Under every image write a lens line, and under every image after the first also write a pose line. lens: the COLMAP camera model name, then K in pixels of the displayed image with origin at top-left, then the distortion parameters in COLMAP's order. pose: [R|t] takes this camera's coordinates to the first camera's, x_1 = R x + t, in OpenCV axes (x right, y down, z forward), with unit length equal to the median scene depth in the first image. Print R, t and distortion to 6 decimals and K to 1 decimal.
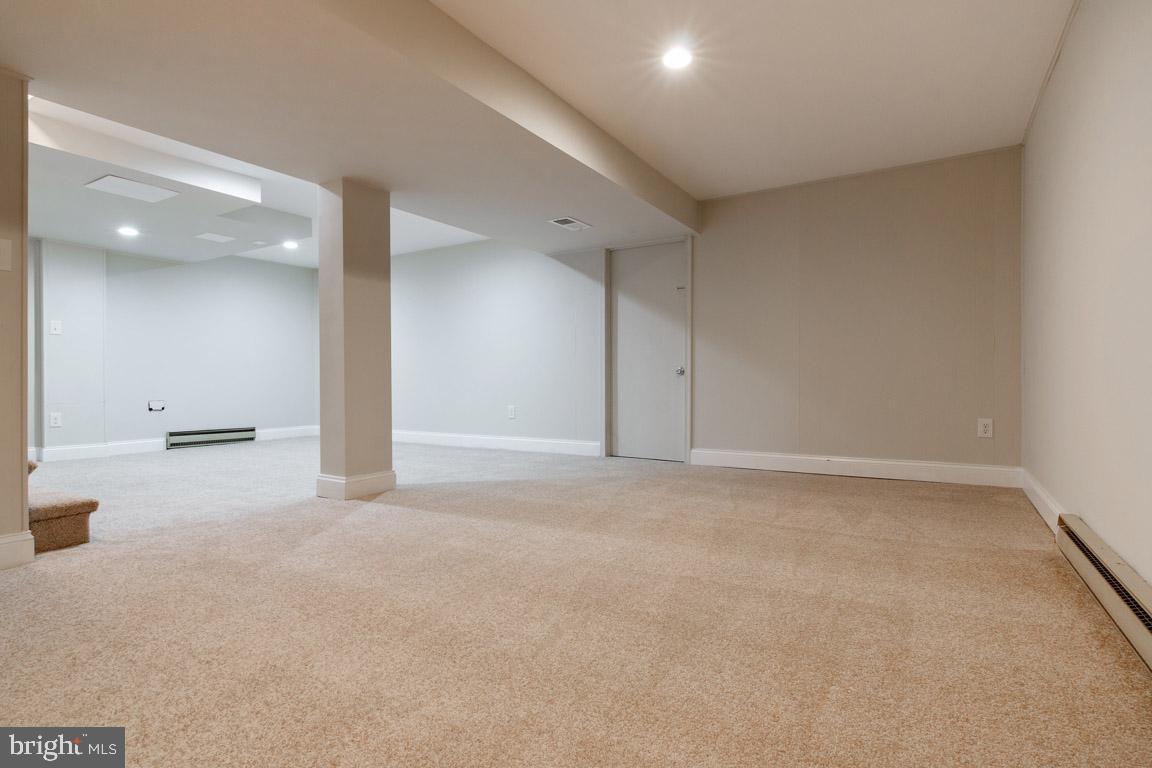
lens RADIAL K [[581.2, 0, 561.5], [0, 581.2, 379.0], [0, 0, 1]] dist [0.002793, 0.000484]
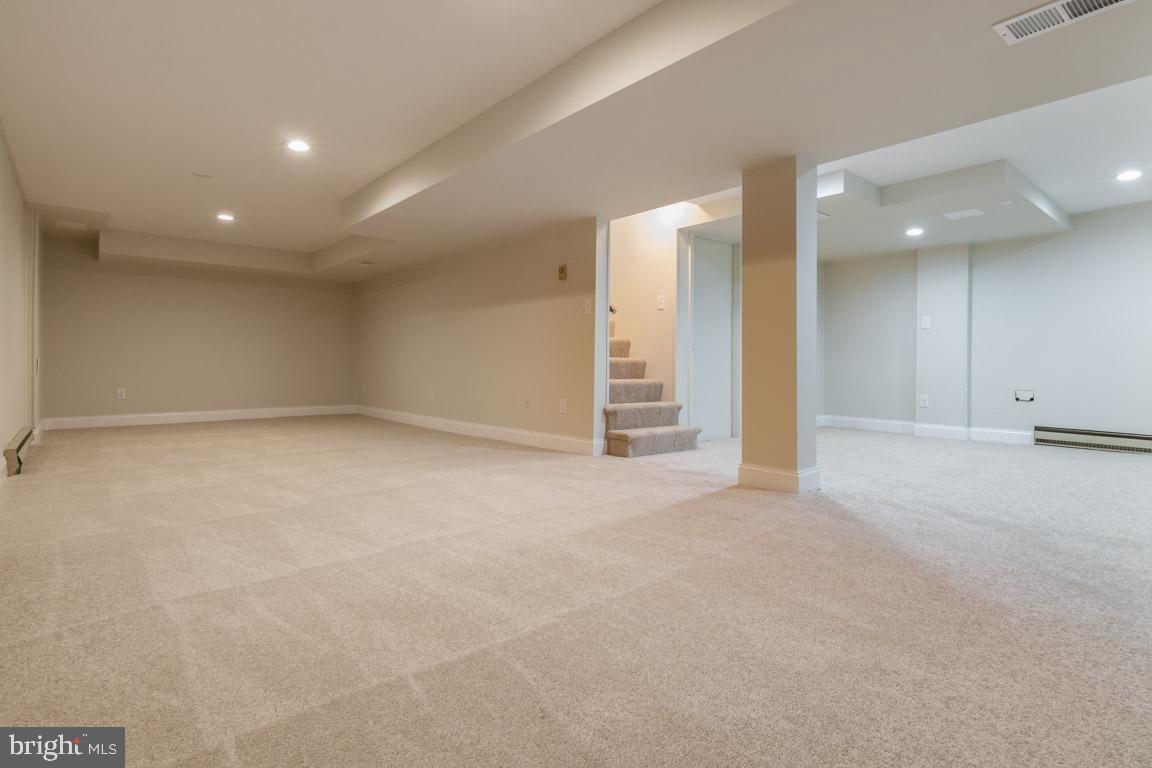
lens RADIAL K [[578.9, 0, 572.4], [0, 578.9, 377.1], [0, 0, 1]] dist [0.002848, 0.001359]
pose [[-0.285530, 0.022925, -0.958096, 0.397491], [-0.003197, 0.999686, 0.024873, -0.004822], [0.958364, 0.010165, -0.285367, 0.573020]]
